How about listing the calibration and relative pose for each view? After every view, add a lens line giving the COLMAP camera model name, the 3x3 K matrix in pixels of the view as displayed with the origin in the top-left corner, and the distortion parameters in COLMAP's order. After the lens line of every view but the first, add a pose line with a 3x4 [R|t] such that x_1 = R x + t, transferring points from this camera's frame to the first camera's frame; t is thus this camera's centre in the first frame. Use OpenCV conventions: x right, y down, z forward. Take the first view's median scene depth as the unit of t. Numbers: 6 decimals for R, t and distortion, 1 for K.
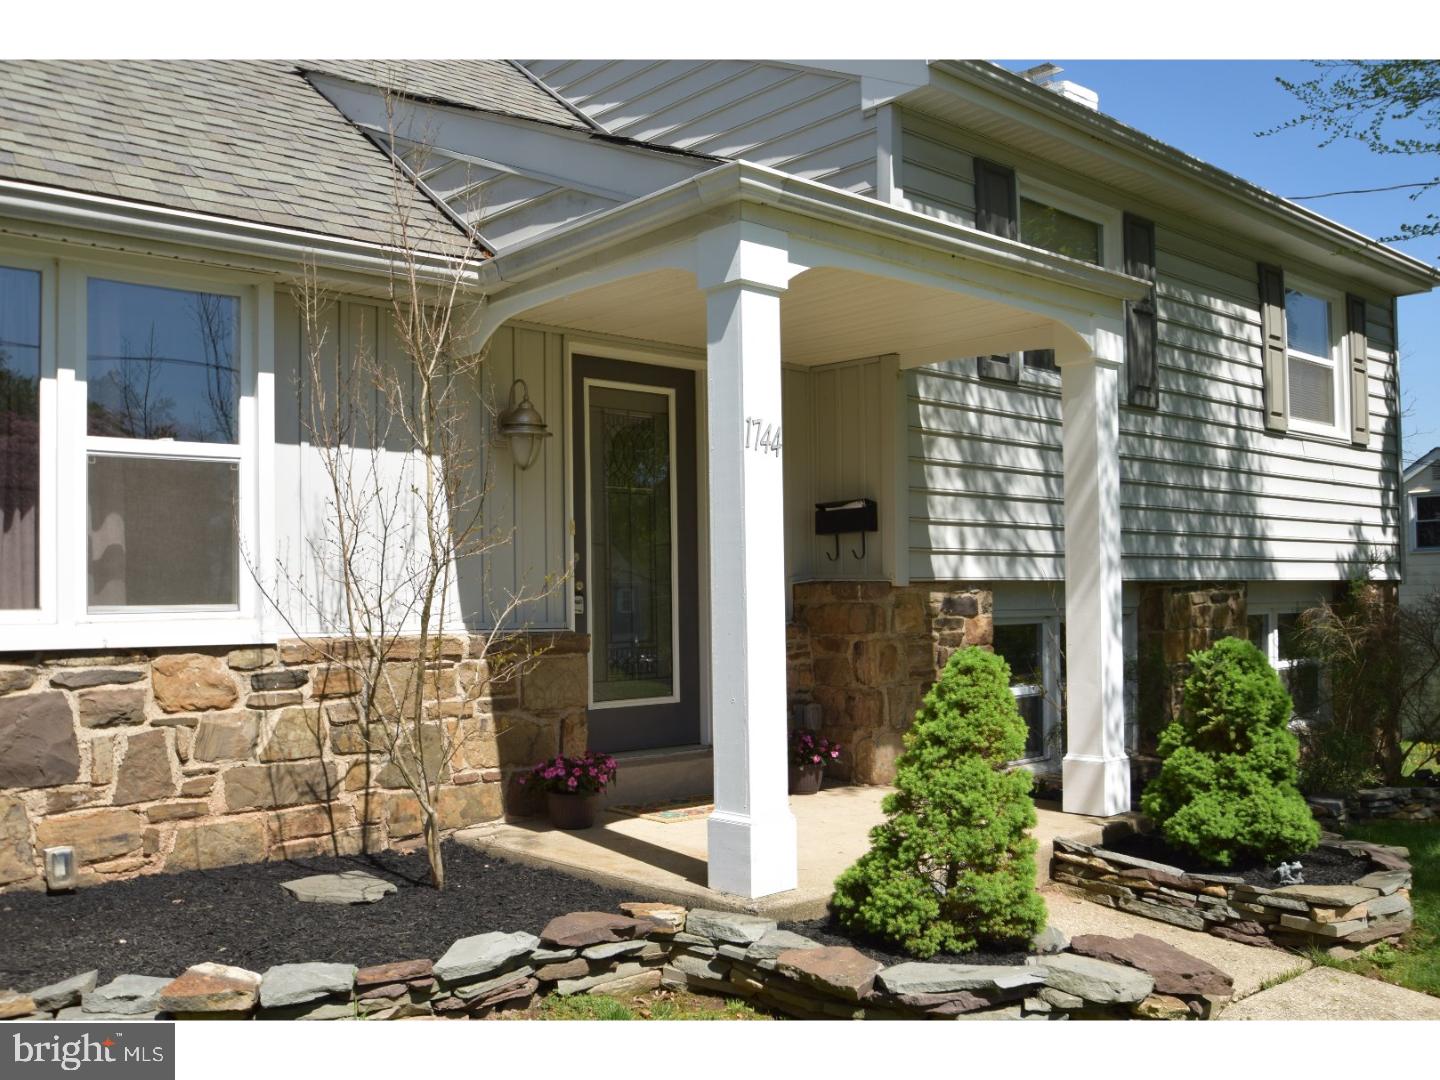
lens RADIAL K [[1312.5, 0, 717.4], [0, 1312.5, 549.2], [0, 0, 1]] dist [-0.020082, 0.000000]
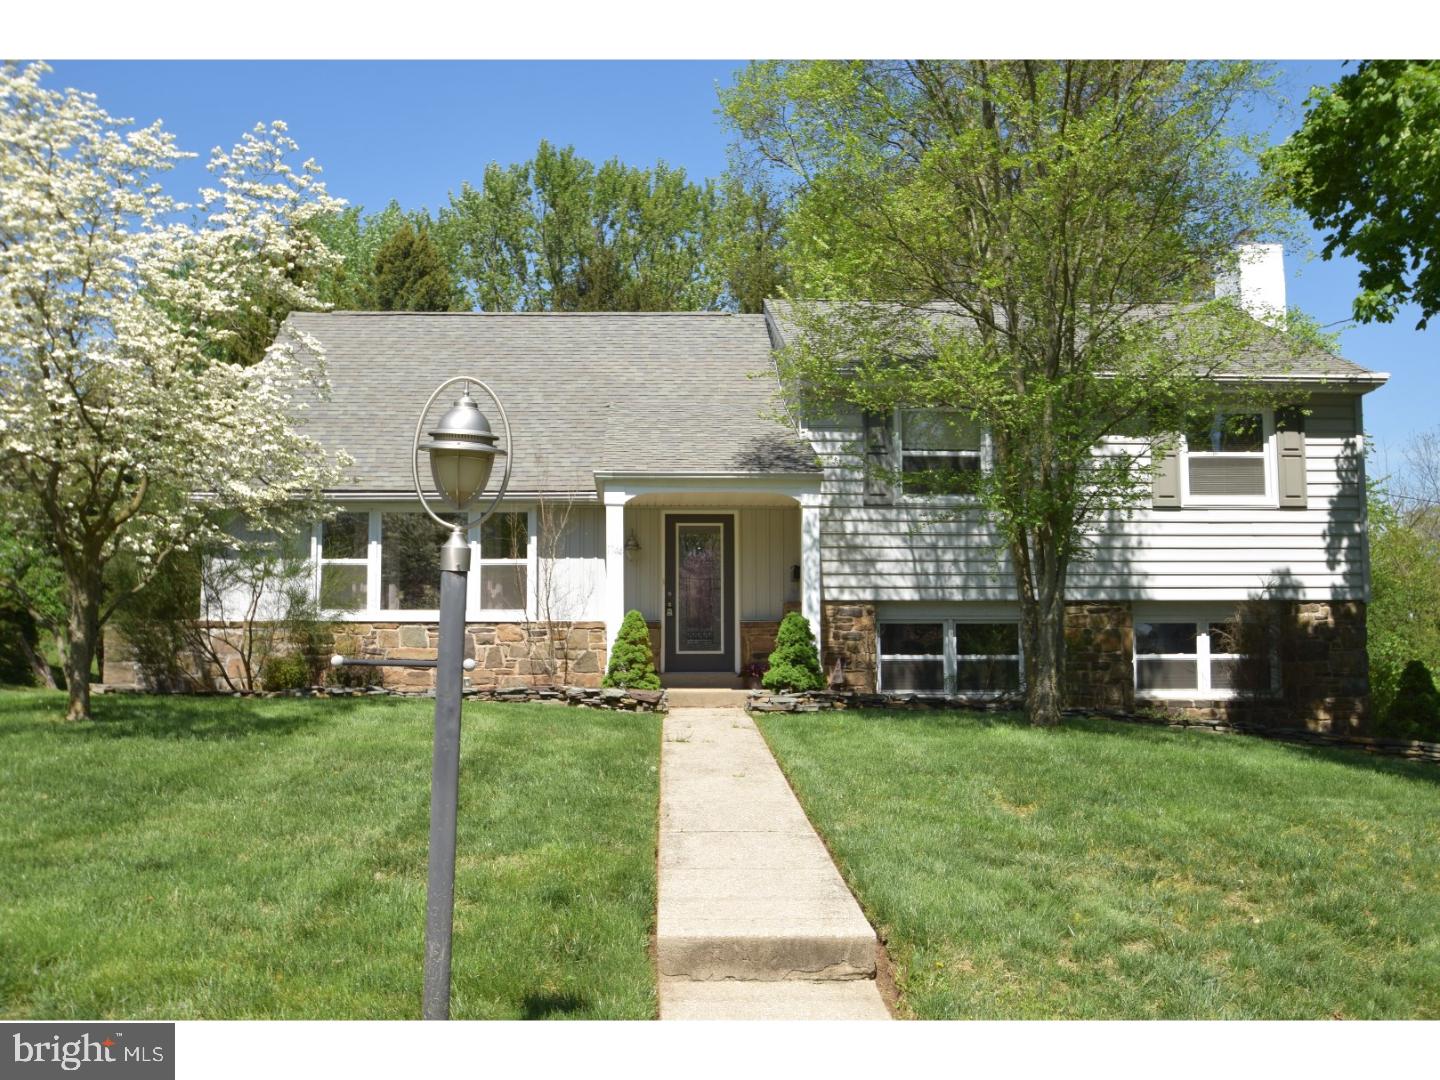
lens RADIAL K [[1505.9, 0, 720.8], [0, 1505.9, 537.6], [0, 0, 1]] dist [-0.011105, 0.000000]
pose [[0.783489, -0.058832, -0.618614, 2.260256], [0.018301, 0.997261, -0.071664, 0.137612], [0.621136, 0.044827, 0.782420, -1.561092]]
